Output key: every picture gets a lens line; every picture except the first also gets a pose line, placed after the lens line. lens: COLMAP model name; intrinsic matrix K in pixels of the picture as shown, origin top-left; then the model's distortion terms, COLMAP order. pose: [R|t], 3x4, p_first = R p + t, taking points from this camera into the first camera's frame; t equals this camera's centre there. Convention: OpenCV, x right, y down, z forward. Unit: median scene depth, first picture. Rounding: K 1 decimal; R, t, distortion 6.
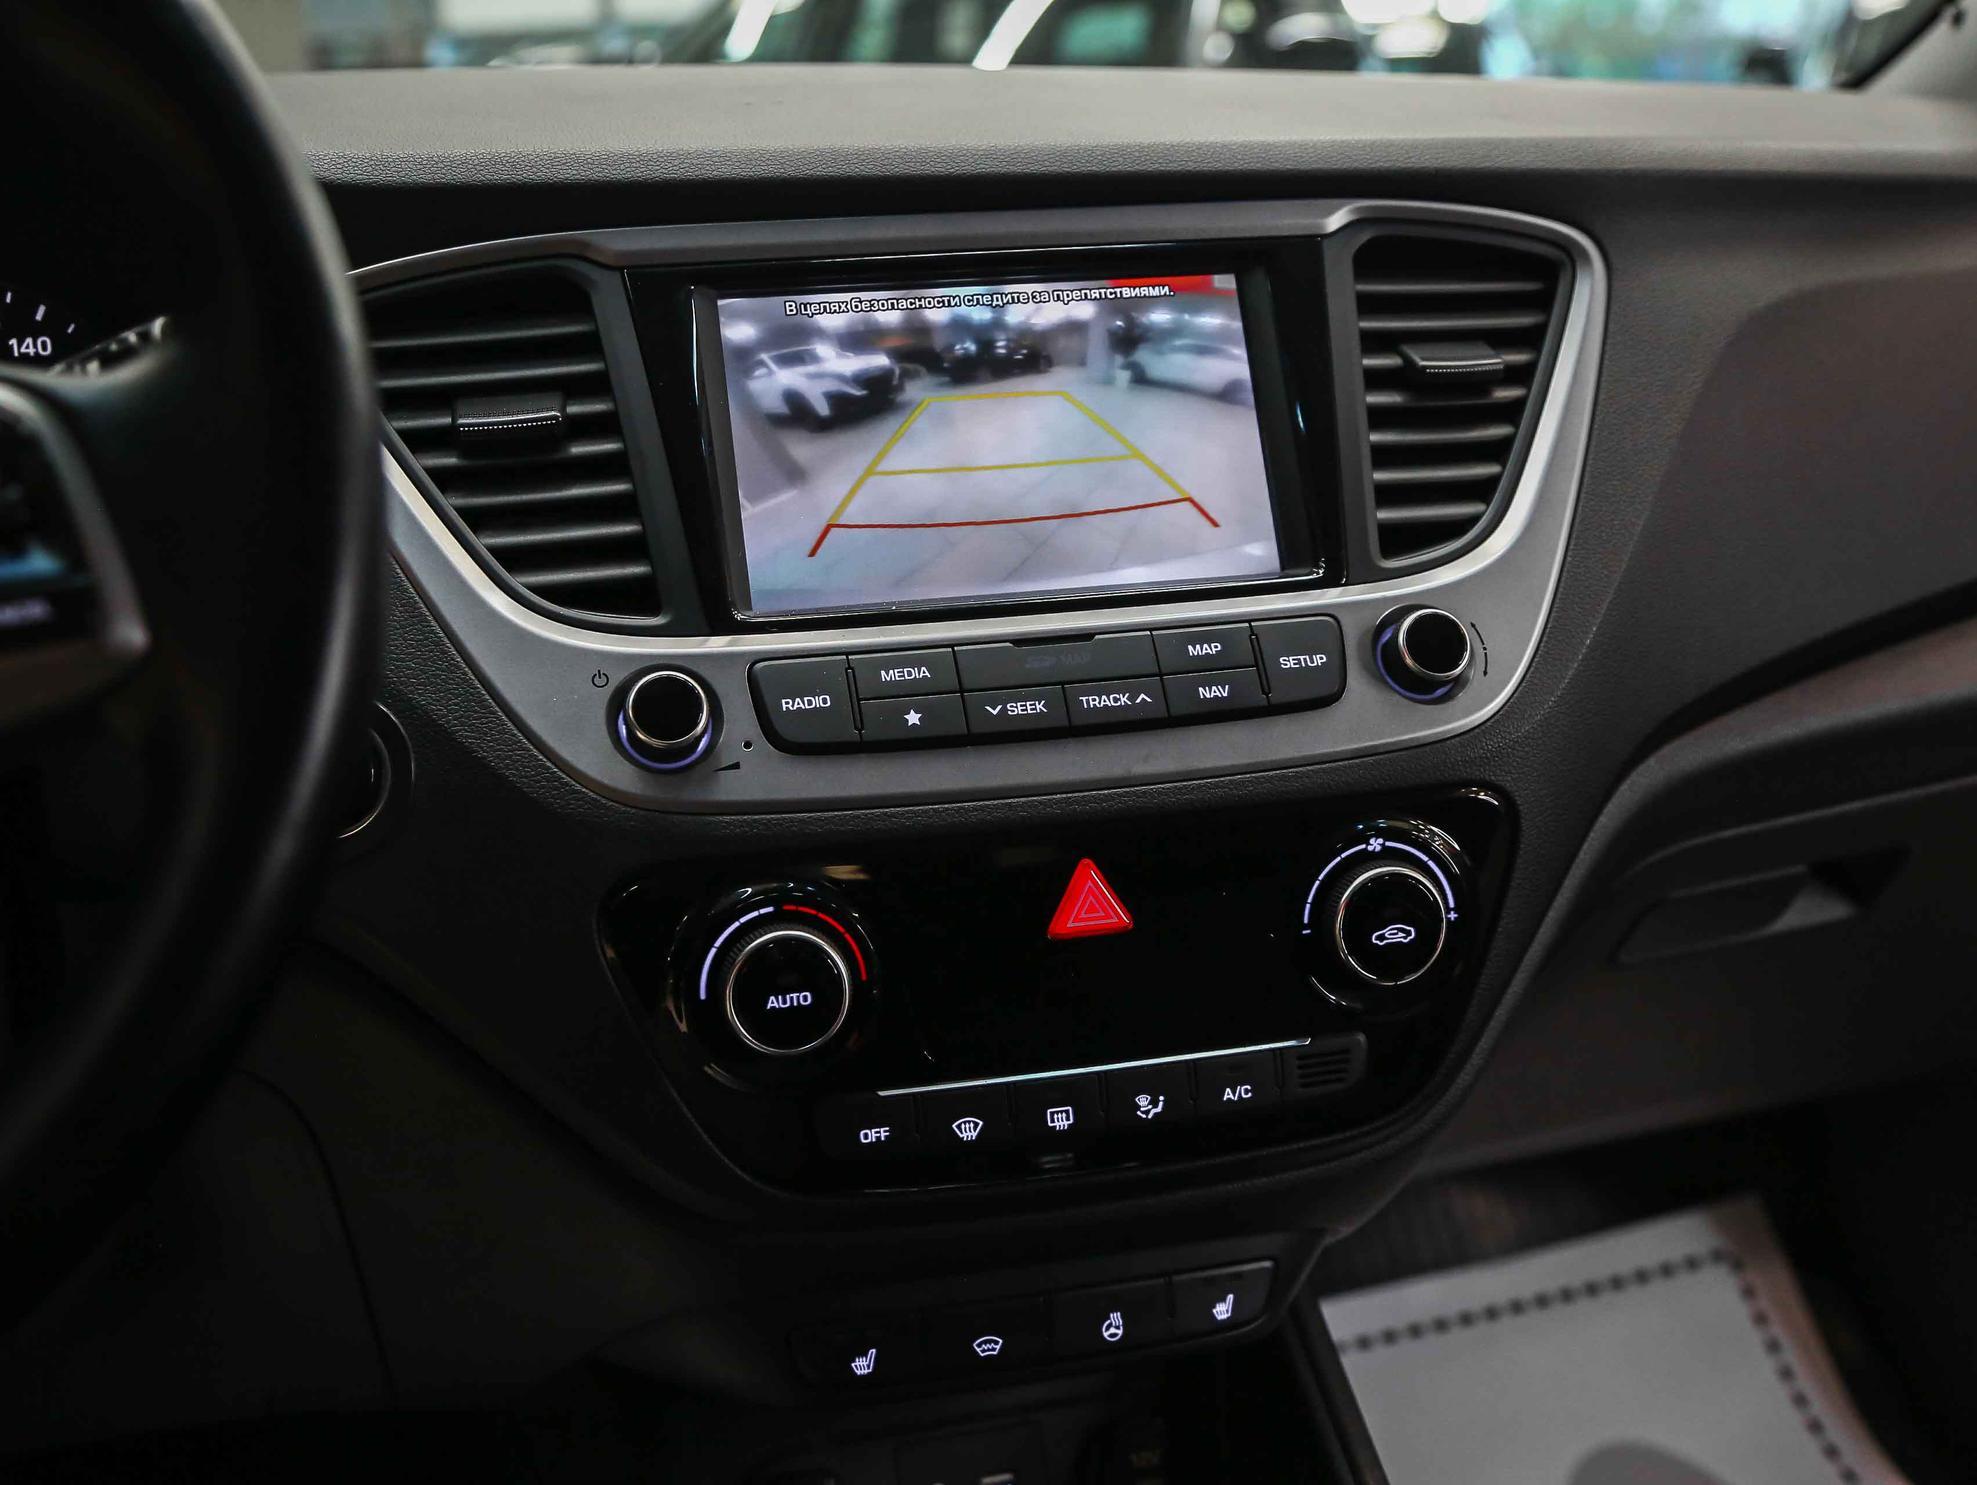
lens RADIAL K [[2238.5, 0, 988.6], [0, 2238.5, 744.1], [0, 0, 1]] dist [-0.026096, 0.000000]
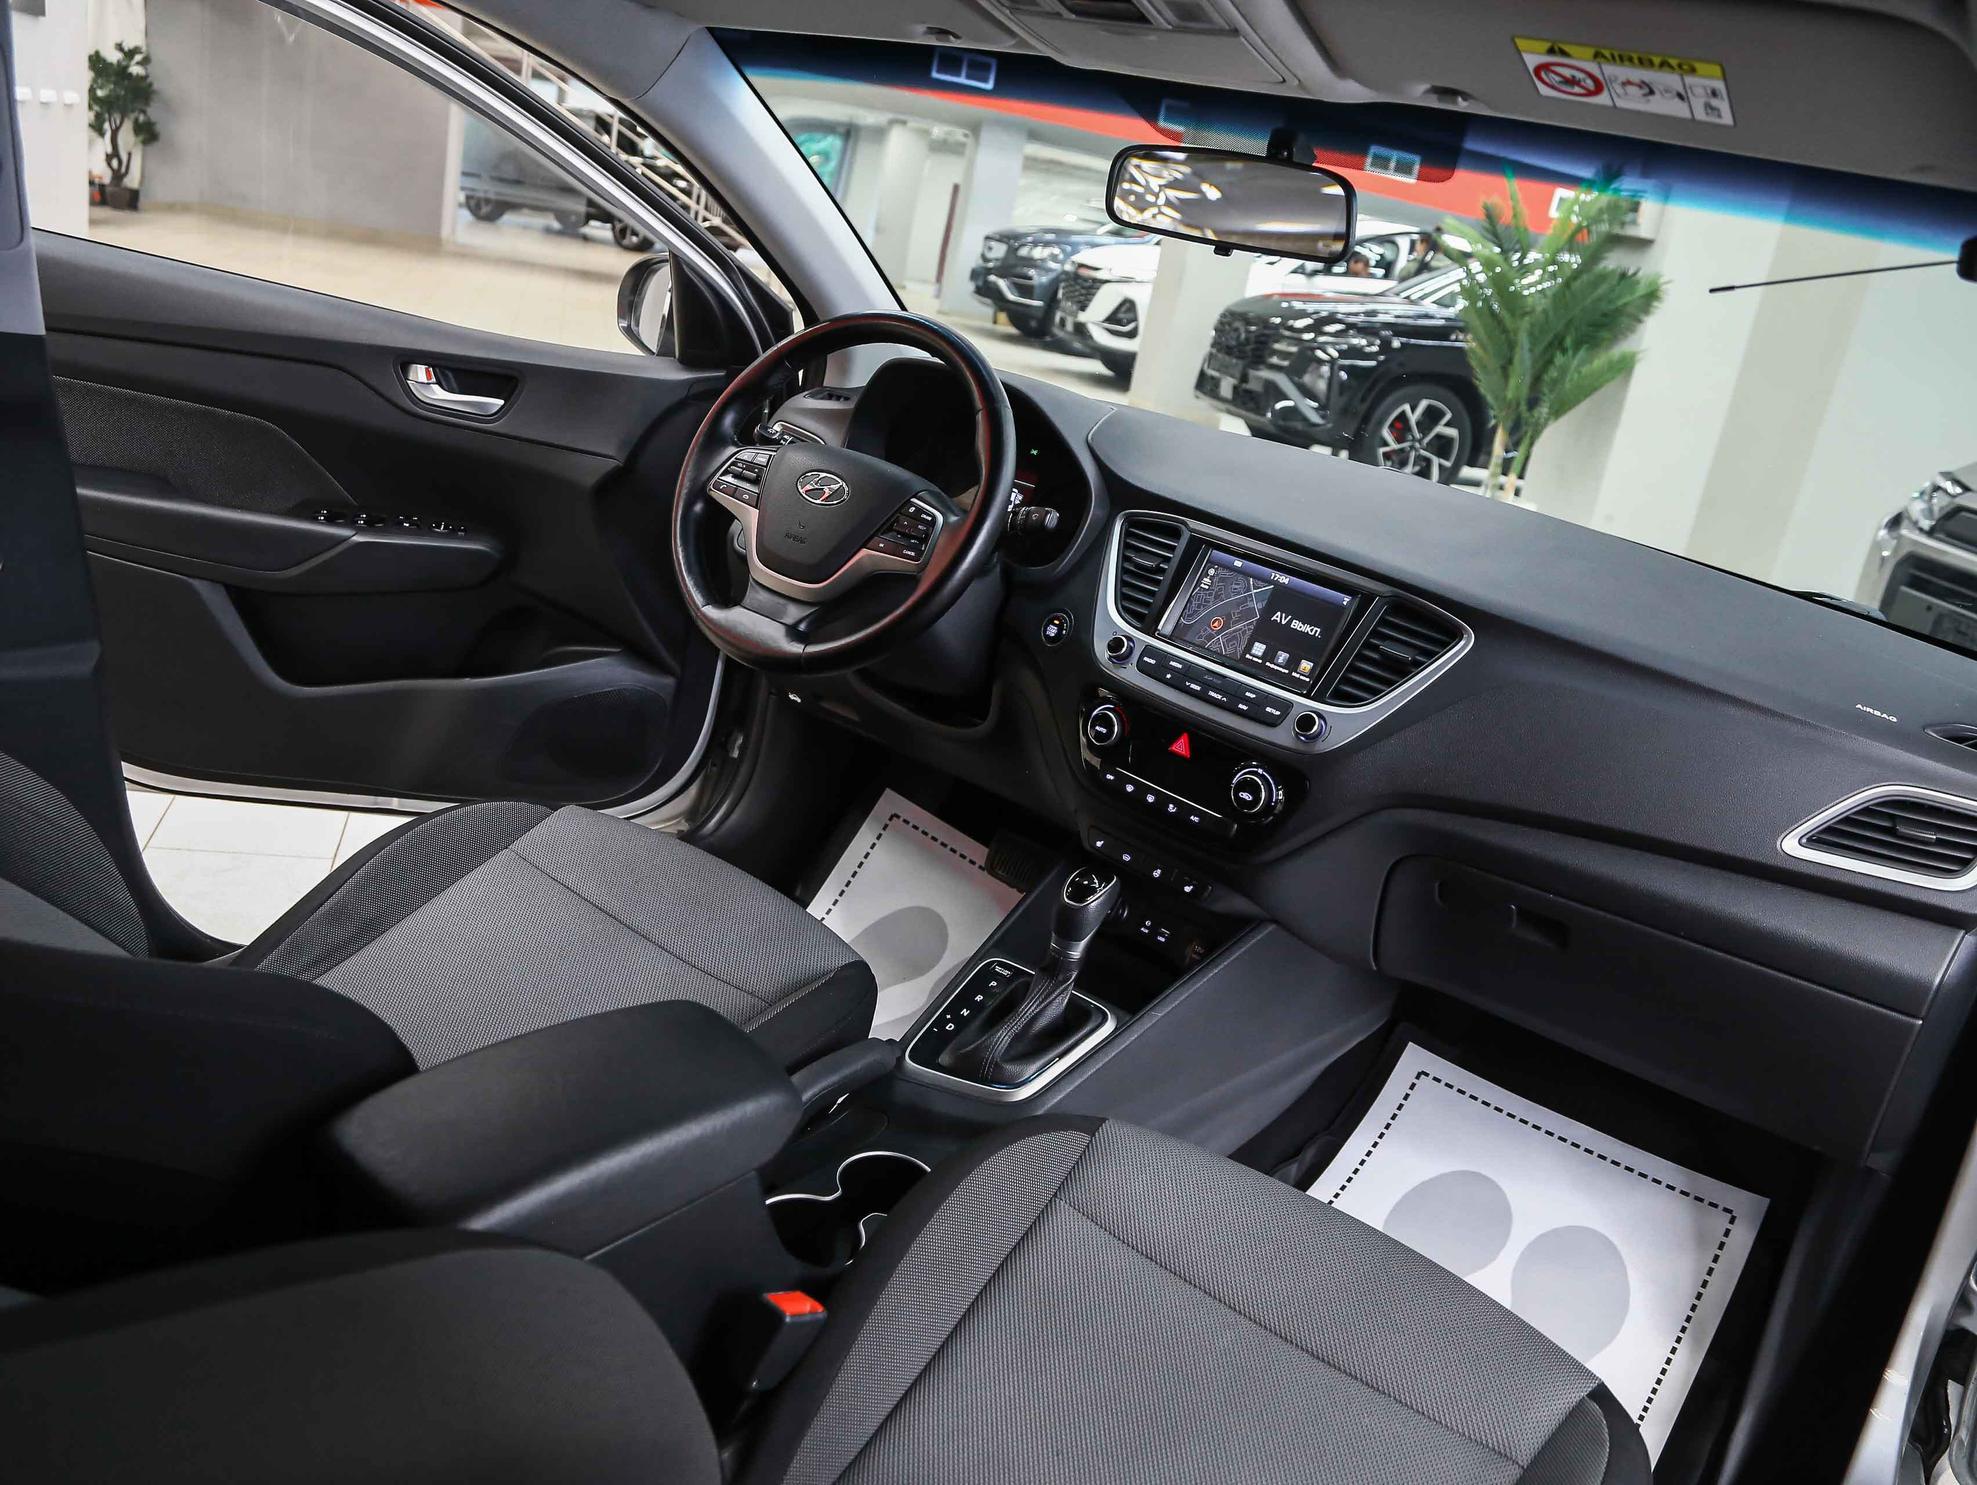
lens RADIAL K [[1494.2, 0, 980.7], [0, 1494.2, 741.5], [0, 0, 1]] dist [-0.110229, 0.009461]
pose [[0.545042, 0.405263, -0.733956, 1.514951], [-0.387148, 0.898151, 0.208426, -0.283987], [0.743670, 0.170548, 0.646427, -0.681441]]
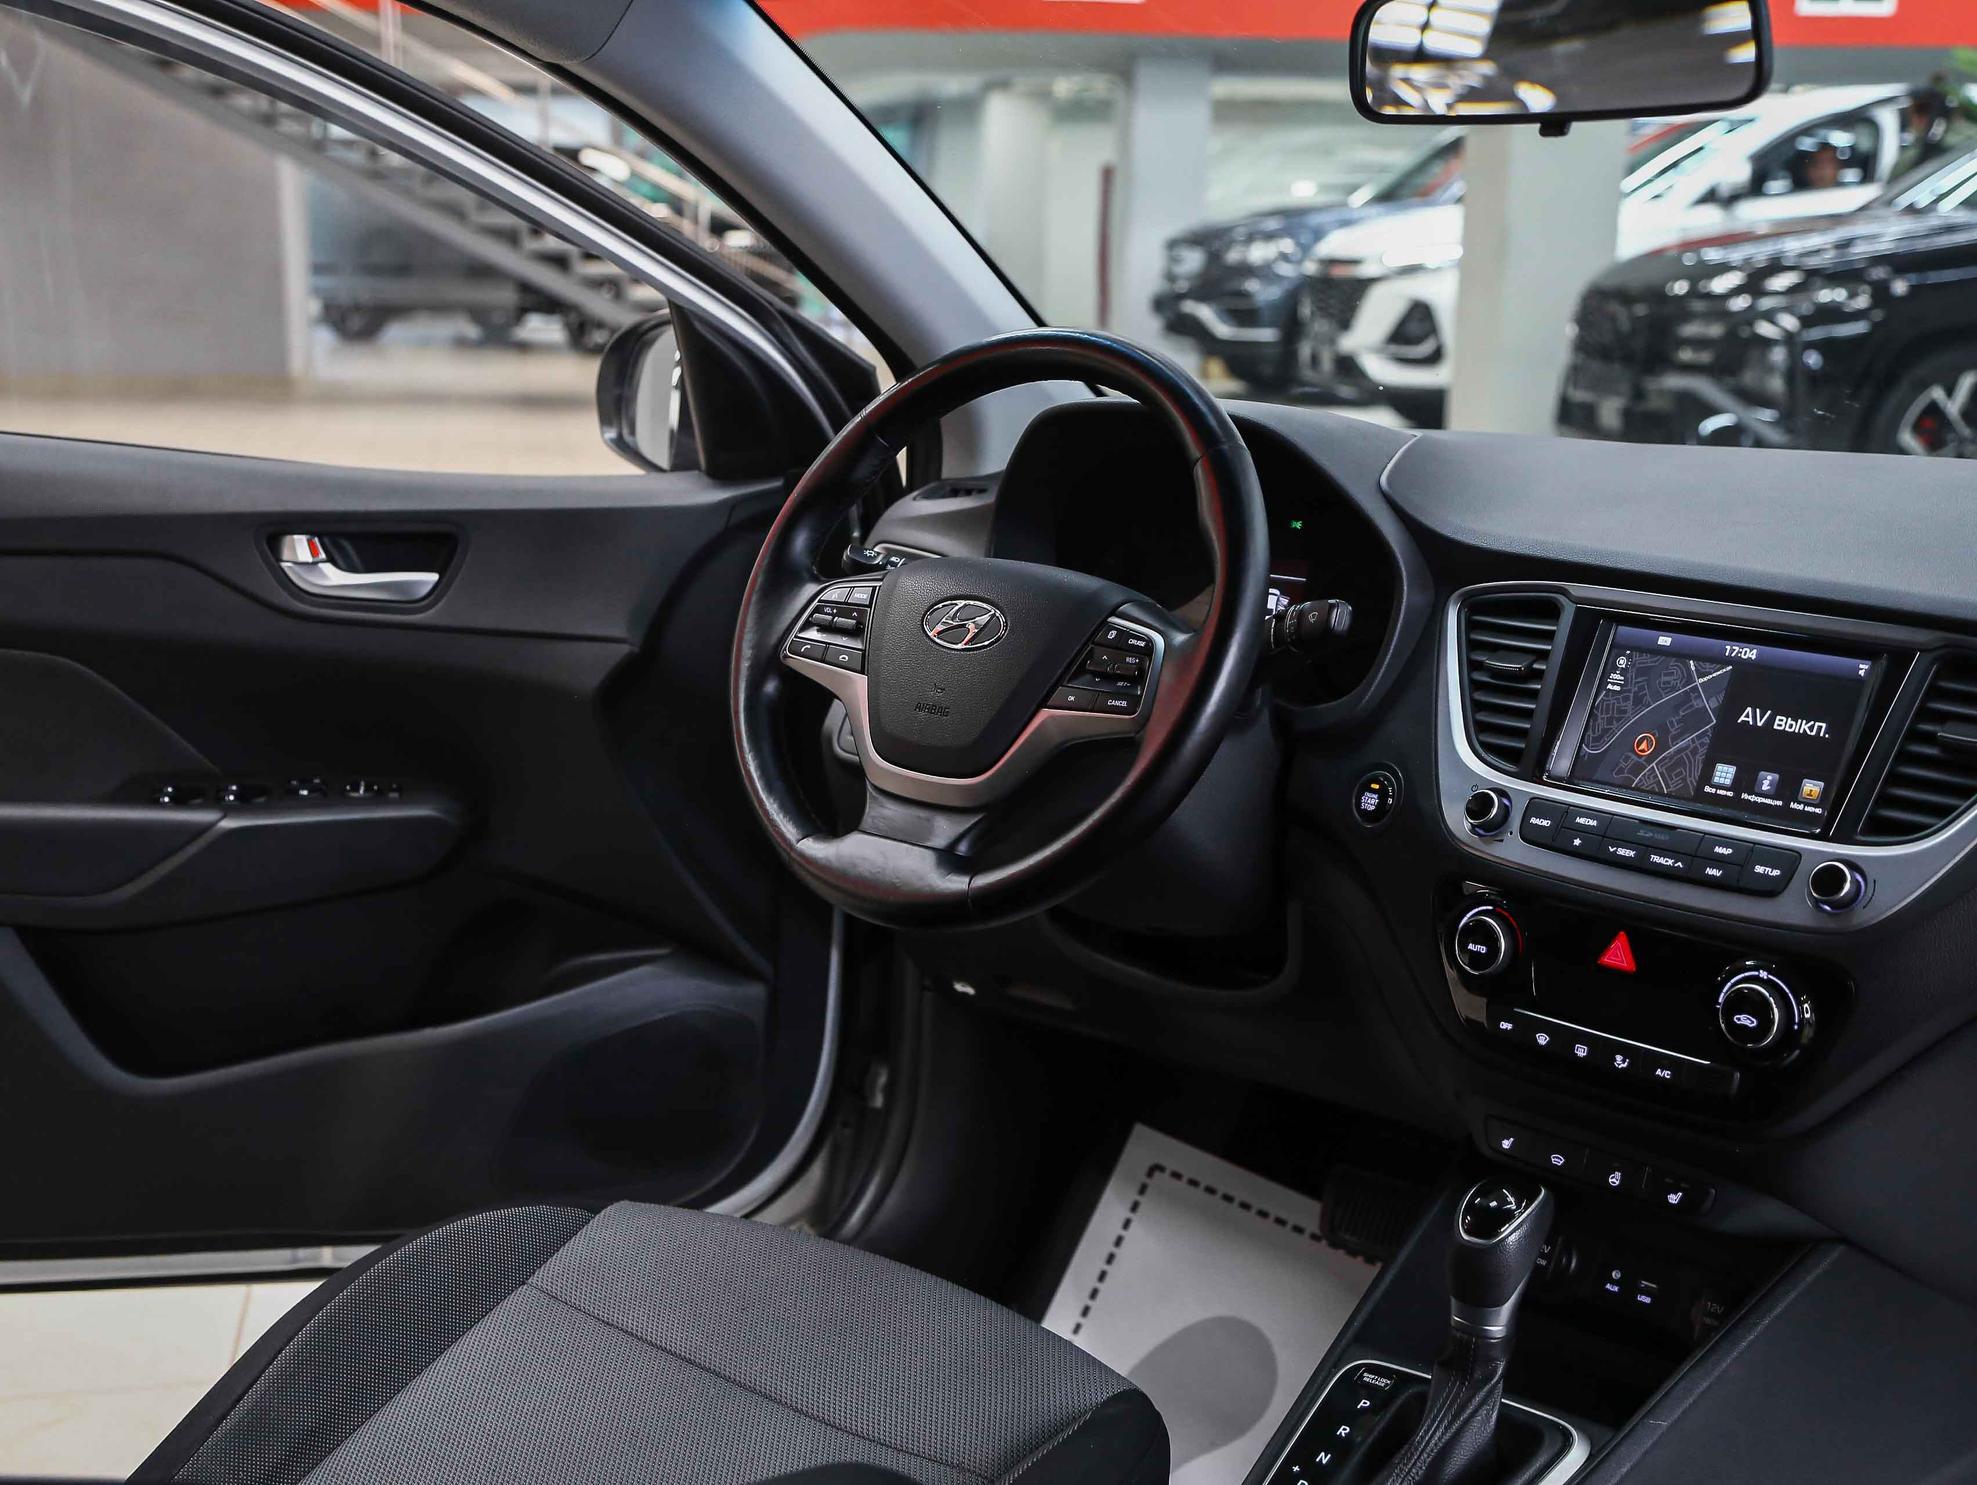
lens RADIAL K [[2517.5, 0, 990.7], [0, 2517.5, 749.8], [0, 0, 1]] dist [0.072641, 0.000000]
pose [[0.506141, 0.221678, -0.833475, 1.587936], [-0.237705, 0.964828, 0.112264, -0.222856], [0.829046, 0.141300, 0.541033, -0.712012]]
